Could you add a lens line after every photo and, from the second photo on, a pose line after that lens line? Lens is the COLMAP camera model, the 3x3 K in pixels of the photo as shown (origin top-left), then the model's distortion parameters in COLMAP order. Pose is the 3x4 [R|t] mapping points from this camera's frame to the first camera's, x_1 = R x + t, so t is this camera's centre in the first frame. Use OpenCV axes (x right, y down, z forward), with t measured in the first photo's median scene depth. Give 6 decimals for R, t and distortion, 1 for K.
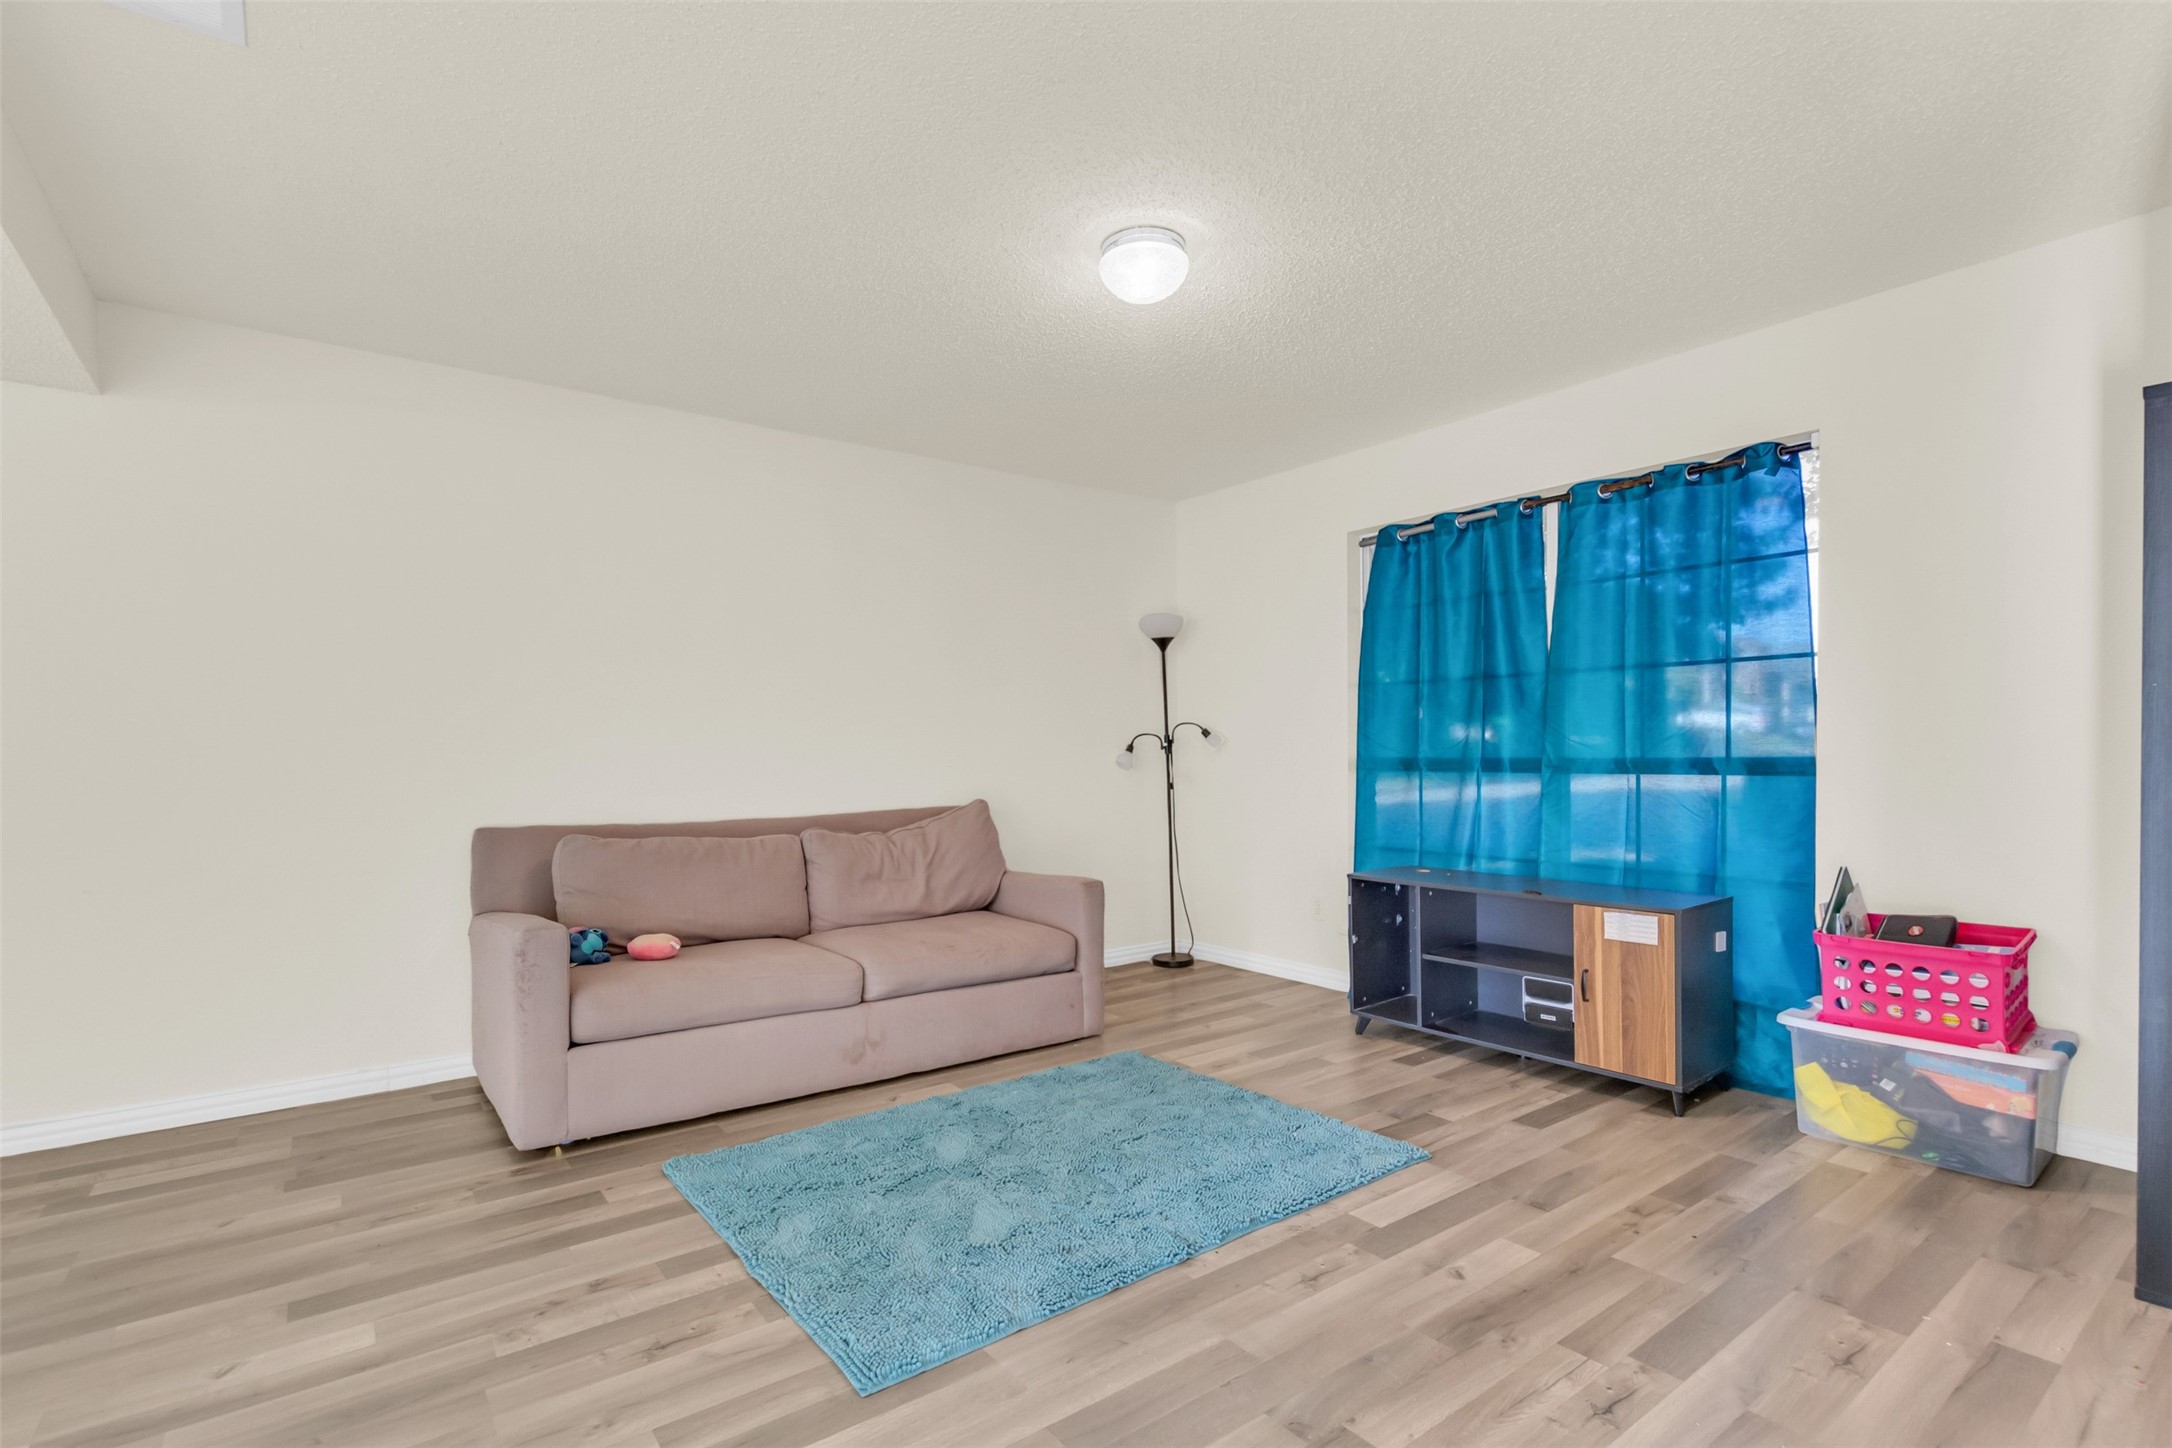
lens RADIAL K [[1012.4, 0, 1030.9], [0, 1012.4, 753.4], [0, 0, 1]] dist [0.002712, -0.001078]
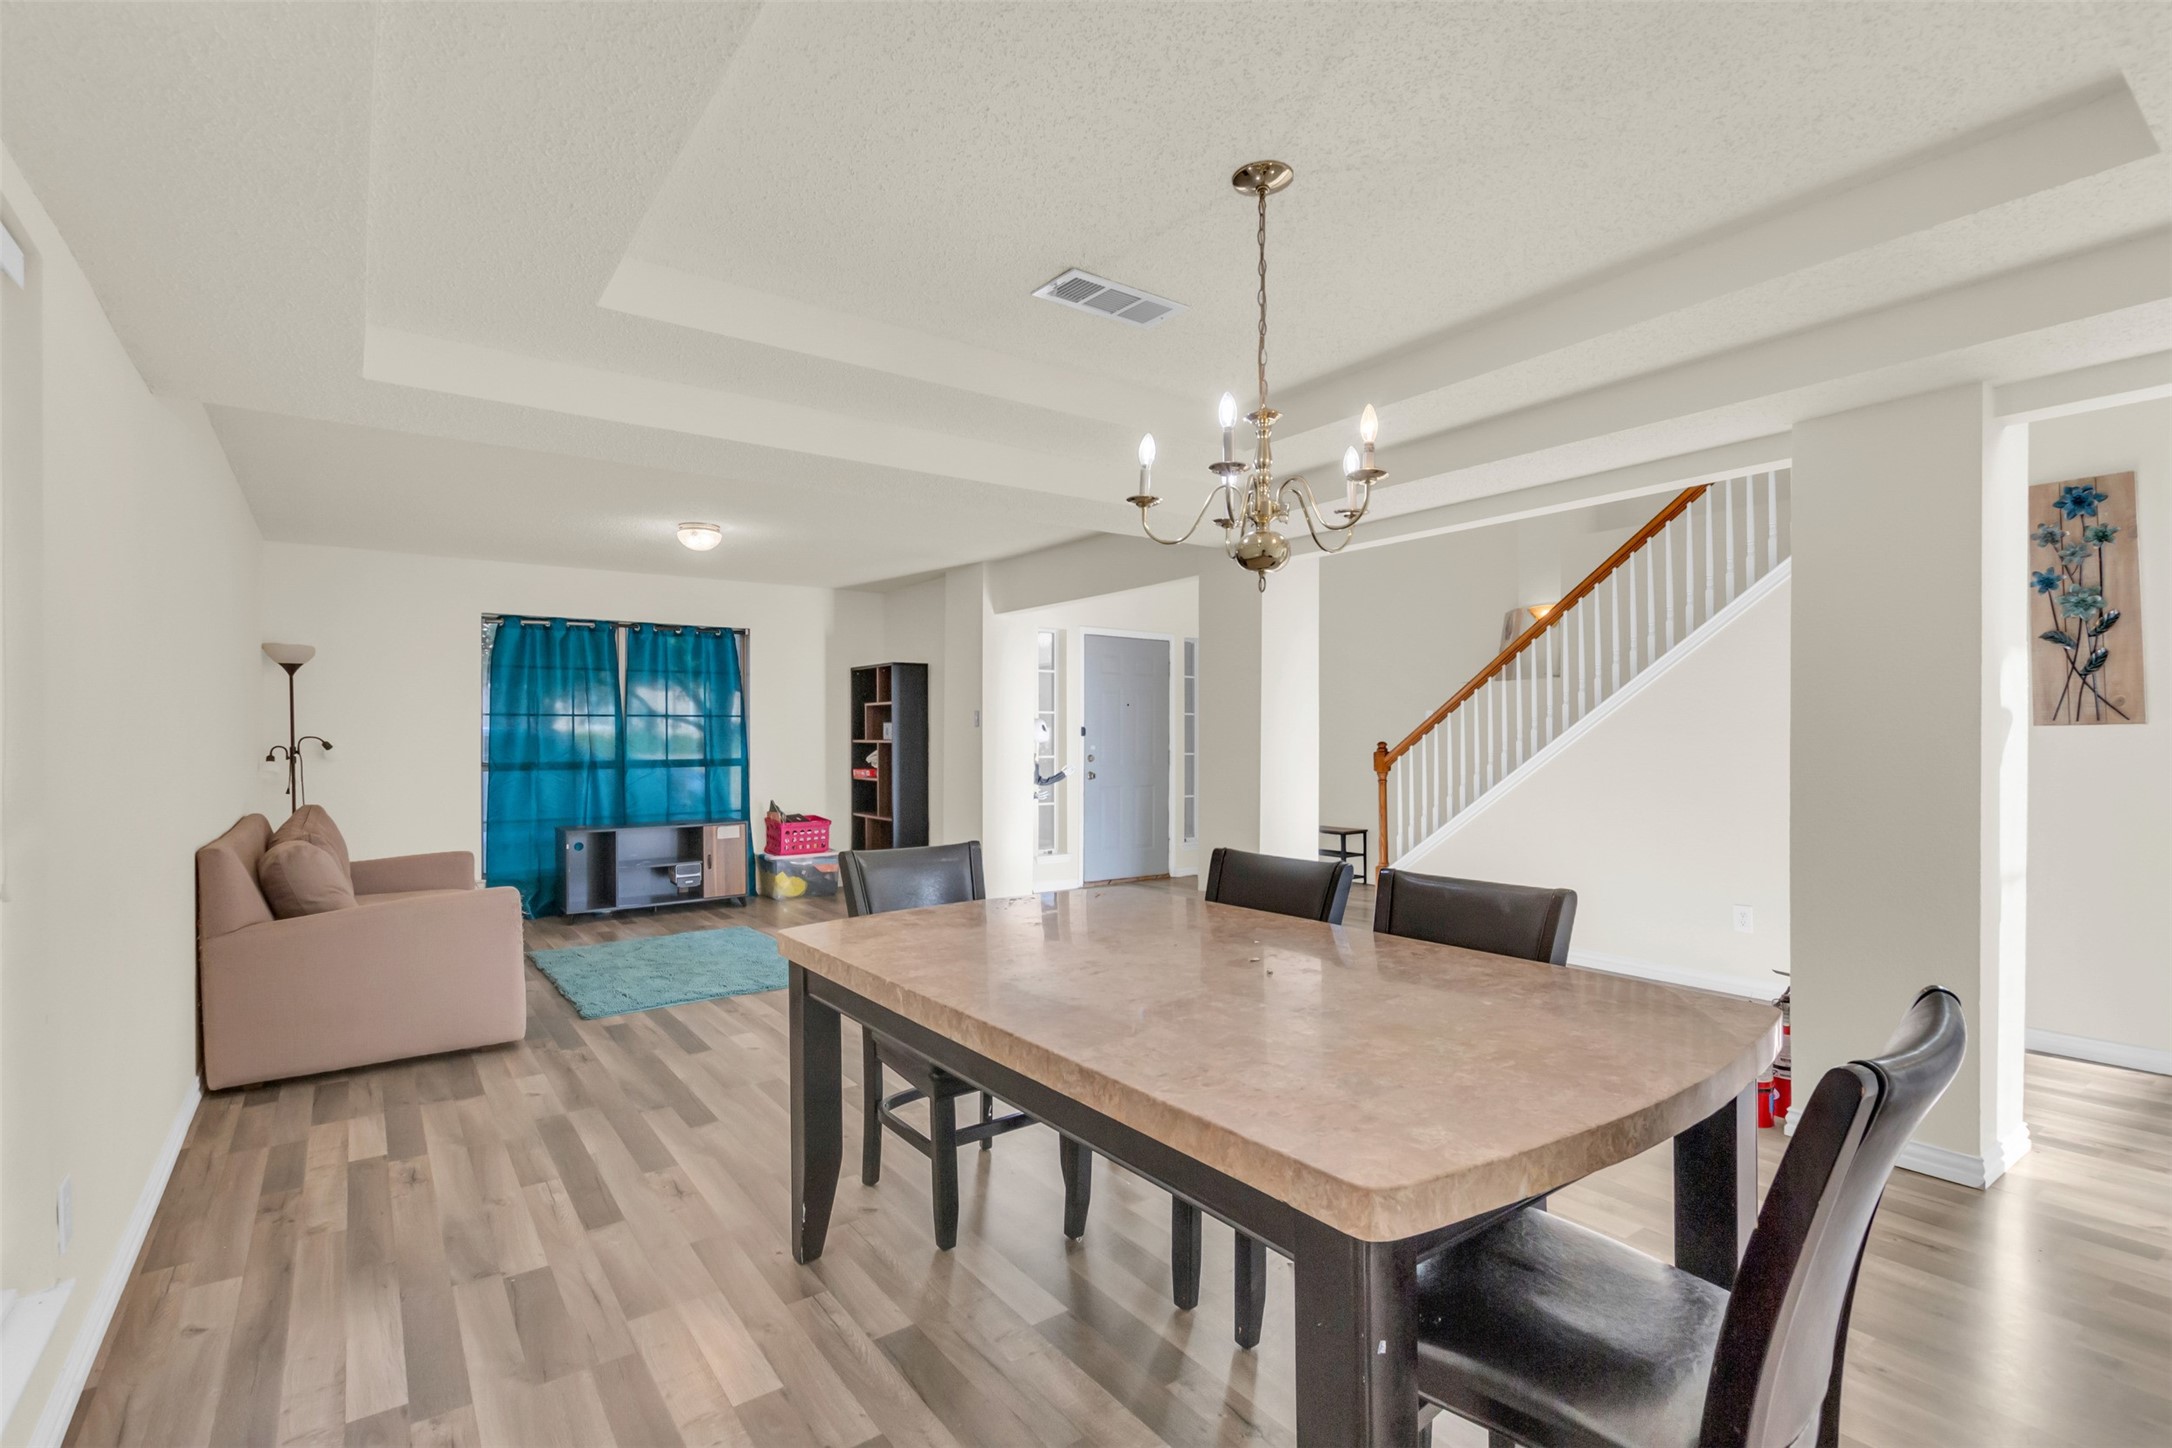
lens RADIAL K [[1012.4, 0, 1087.5], [0, 1012.4, 735.6], [0, 0, 1]] dist [0.002712, -0.001078]
pose [[0.014028, 0.001160, 0.999901, -1.716749], [-0.000268, 0.999999, -0.001157, -0.050822], [-0.999902, -0.000251, 0.014028, 0.120269]]
